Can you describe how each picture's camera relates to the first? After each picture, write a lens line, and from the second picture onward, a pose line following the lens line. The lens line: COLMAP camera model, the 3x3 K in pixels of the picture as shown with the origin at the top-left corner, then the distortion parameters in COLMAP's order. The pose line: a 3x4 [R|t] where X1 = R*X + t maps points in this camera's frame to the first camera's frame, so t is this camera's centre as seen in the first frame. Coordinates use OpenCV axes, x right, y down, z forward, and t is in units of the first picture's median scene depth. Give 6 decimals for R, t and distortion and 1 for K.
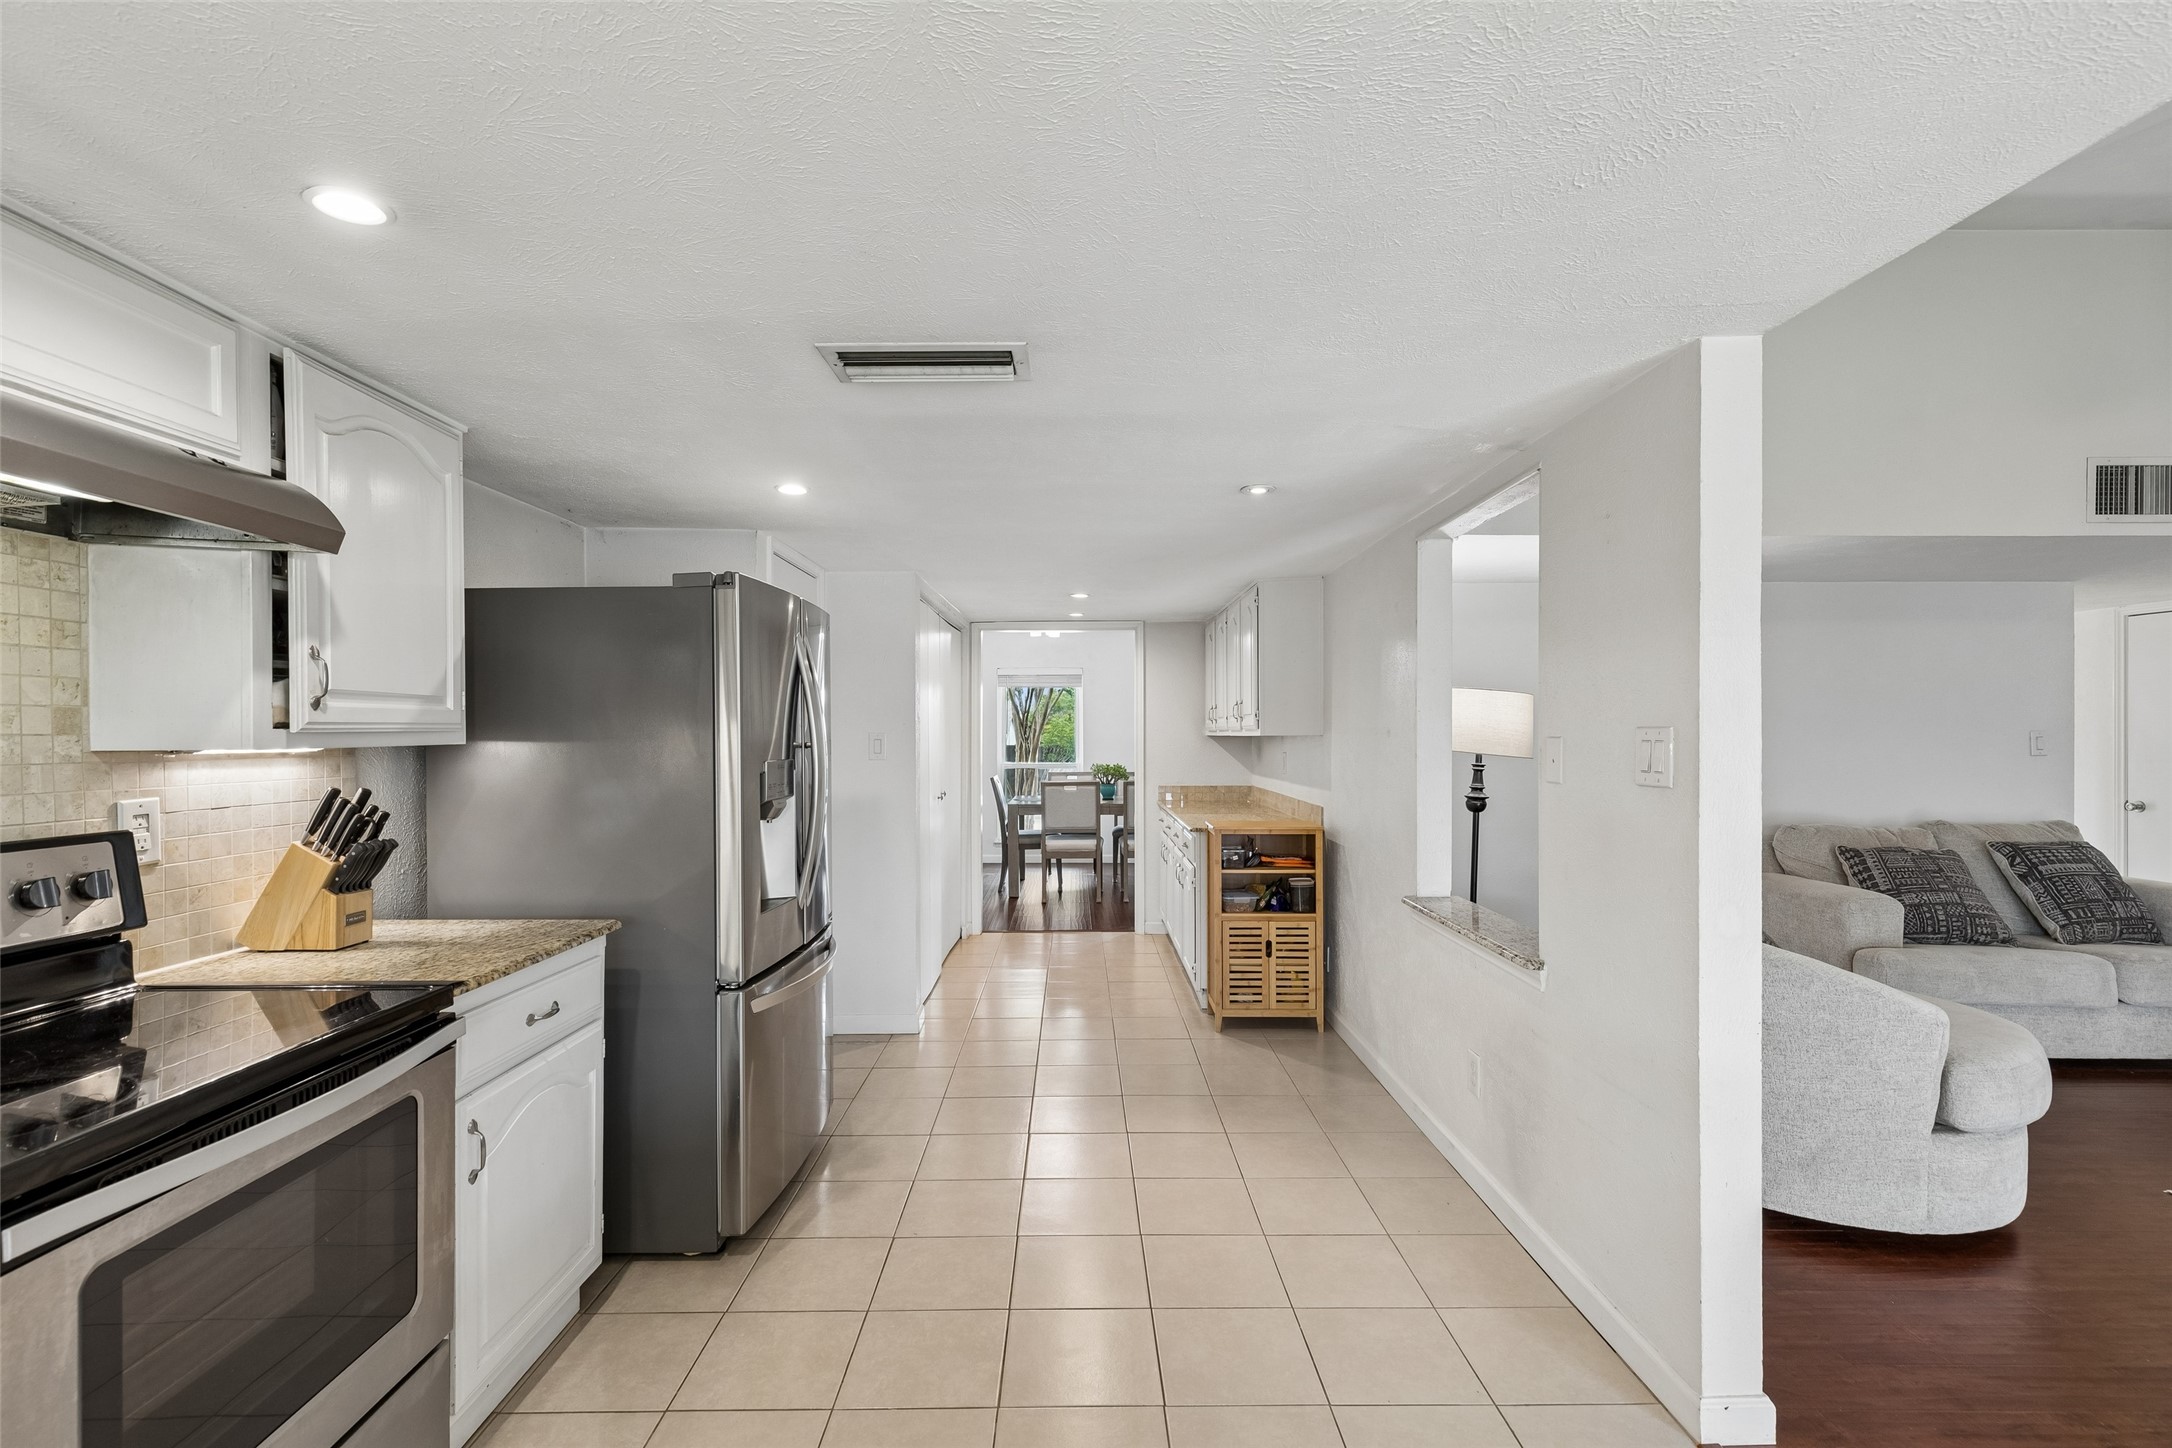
lens RADIAL K [[971.8, 0, 1078.1], [0, 971.8, 734.2], [0, 0, 1]] dist [0.006977, -0.000033]
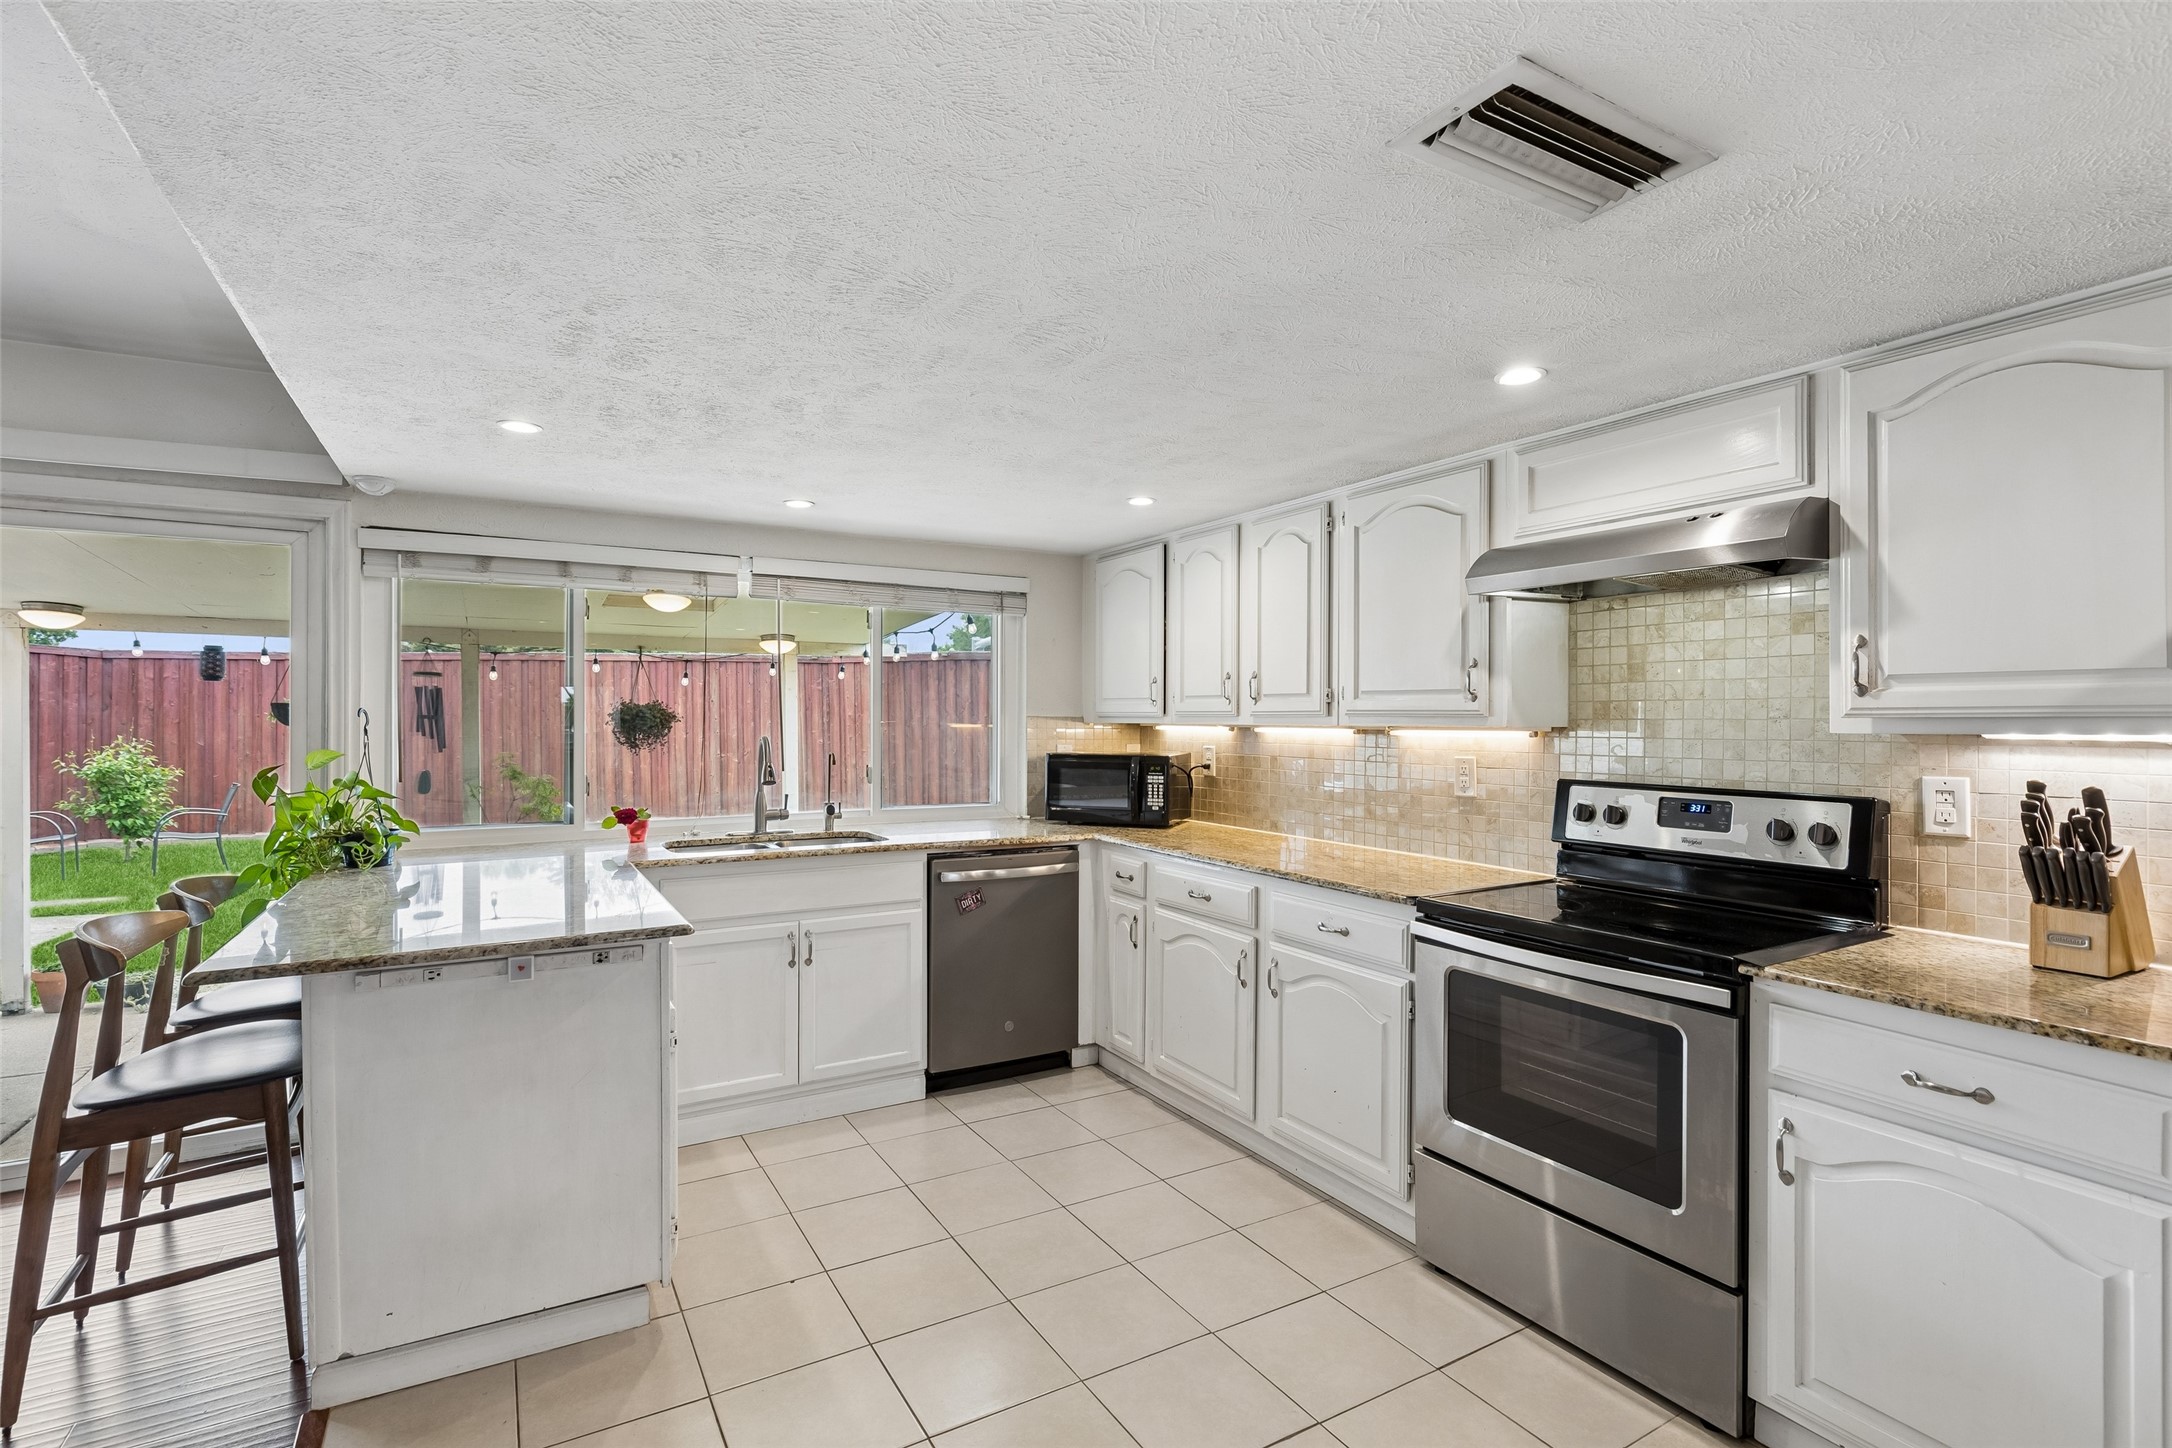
lens RADIAL K [[1019.8, 0, 1079.8], [0, 1019.8, 717.3], [0, 0, 1]] dist [-0.002260, 0.000006]
pose [[-0.865555, -0.000185, -0.500814, 0.365422], [-0.001570, 0.999996, 0.002344, -0.002508], [0.500811, 0.002816, -0.865552, 1.132564]]
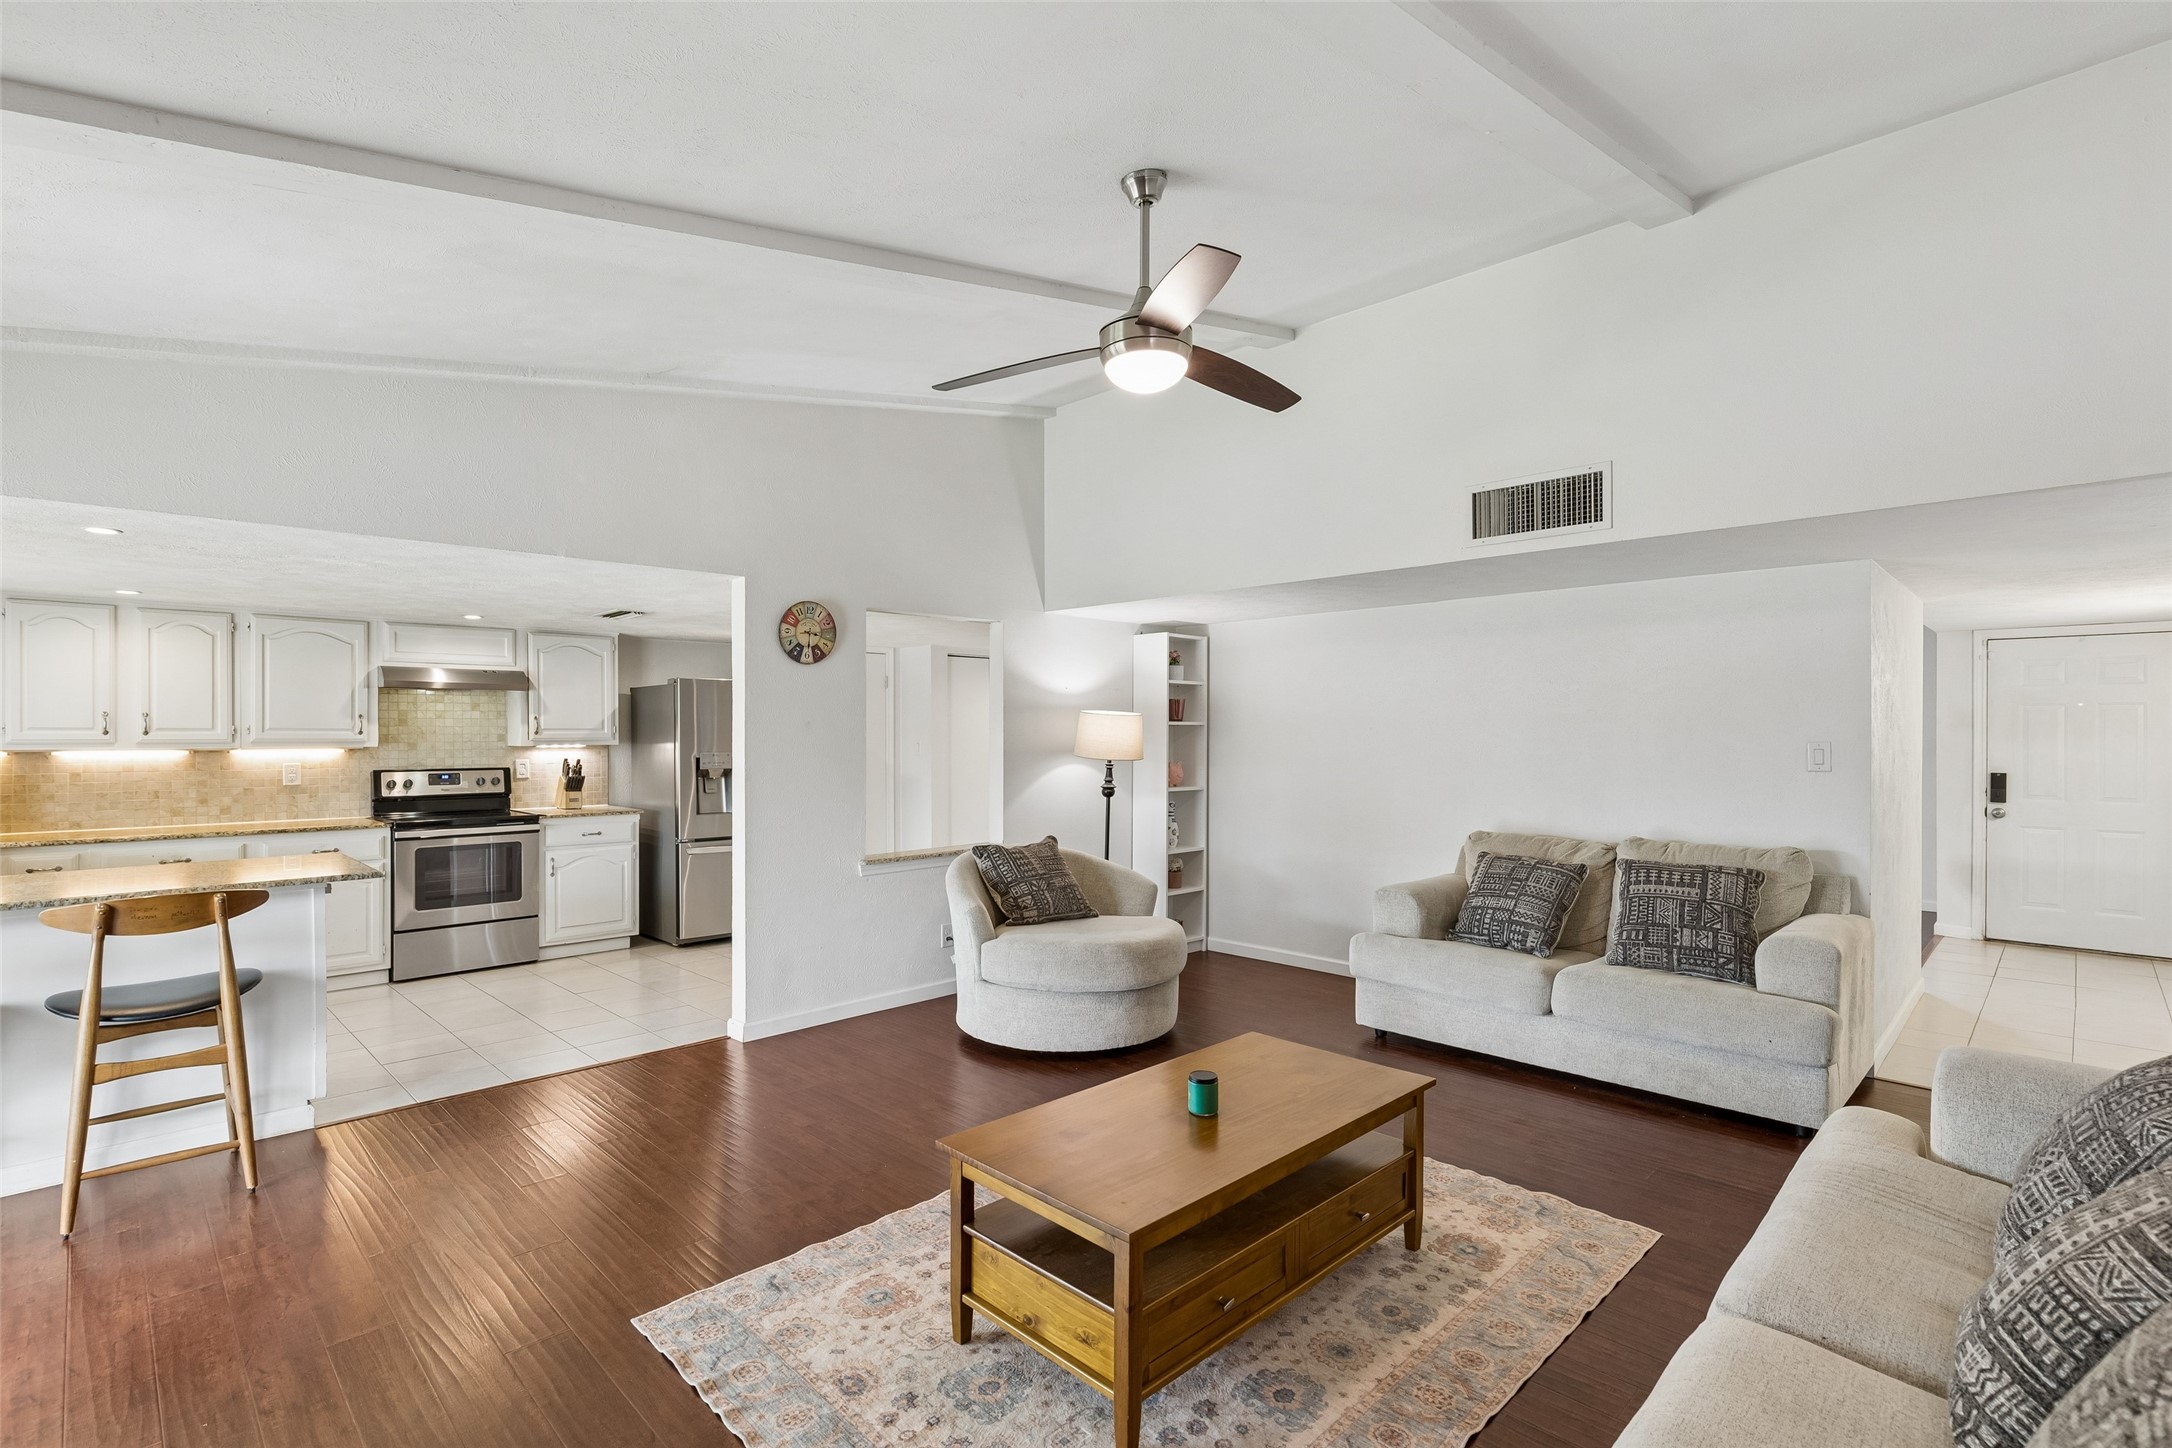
lens RADIAL K [[1011.9, 0, 1077.3], [0, 1011.9, 736.3], [0, 0, 1]] dist [-0.001094, 0.000172]
pose [[0.704335, 0.001660, -0.709866, 2.307651], [-0.000015, 0.999997, 0.002324, -0.019970], [0.709868, -0.001627, 0.704333, -0.120940]]
